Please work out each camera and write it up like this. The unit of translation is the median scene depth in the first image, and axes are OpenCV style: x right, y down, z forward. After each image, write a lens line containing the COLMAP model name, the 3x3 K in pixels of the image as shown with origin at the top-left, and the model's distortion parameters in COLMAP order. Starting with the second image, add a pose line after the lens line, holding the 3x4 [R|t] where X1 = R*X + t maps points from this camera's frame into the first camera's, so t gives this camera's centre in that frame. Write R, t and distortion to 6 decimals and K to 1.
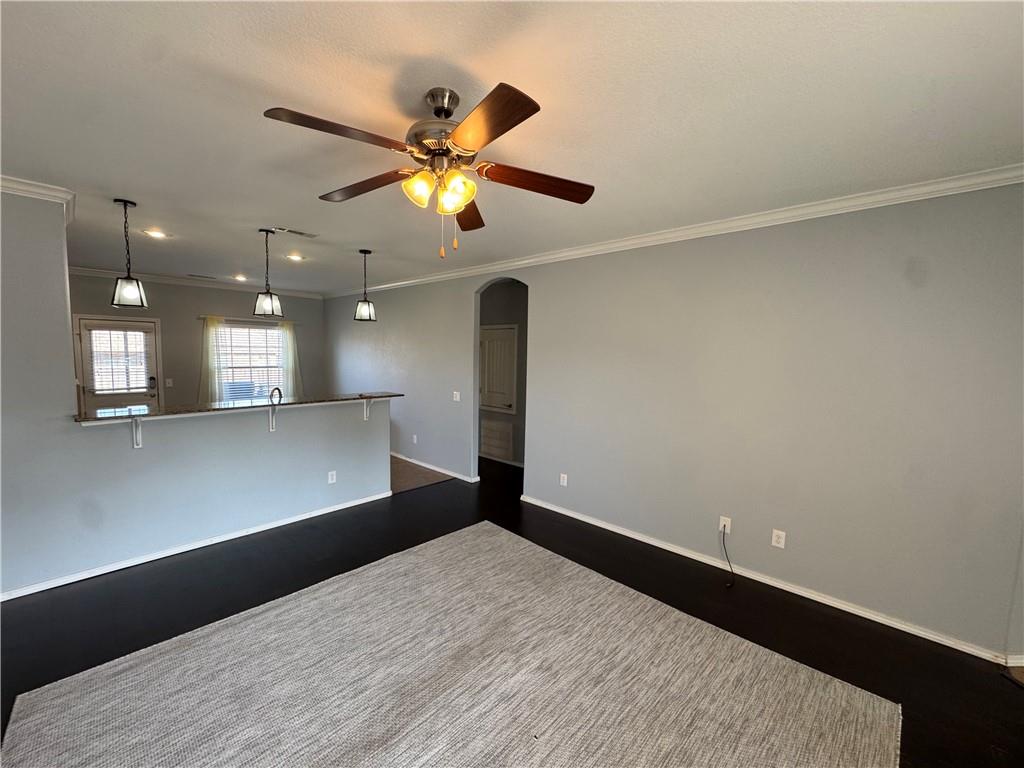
lens RADIAL K [[411.2, 0, 506.7], [0, 411.2, 380.4], [0, 0, 1]] dist [-0.005192, -0.000303]
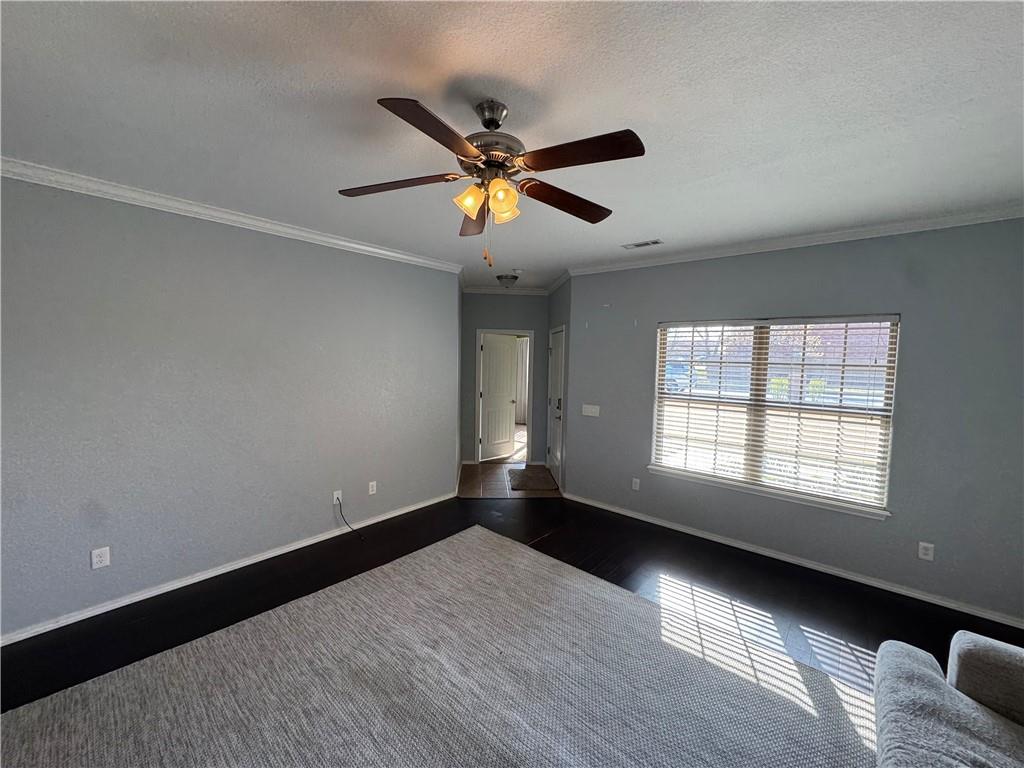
lens RADIAL K [[411.2, 0, 510.8], [0, 411.2, 386.8], [0, 0, 1]] dist [-0.005192, -0.000303]
pose [[-0.054309, -0.099373, 0.993567, -0.810503], [0.042843, 0.993887, 0.101747, -0.080323], [-0.997605, 0.048093, -0.049719, 0.694152]]
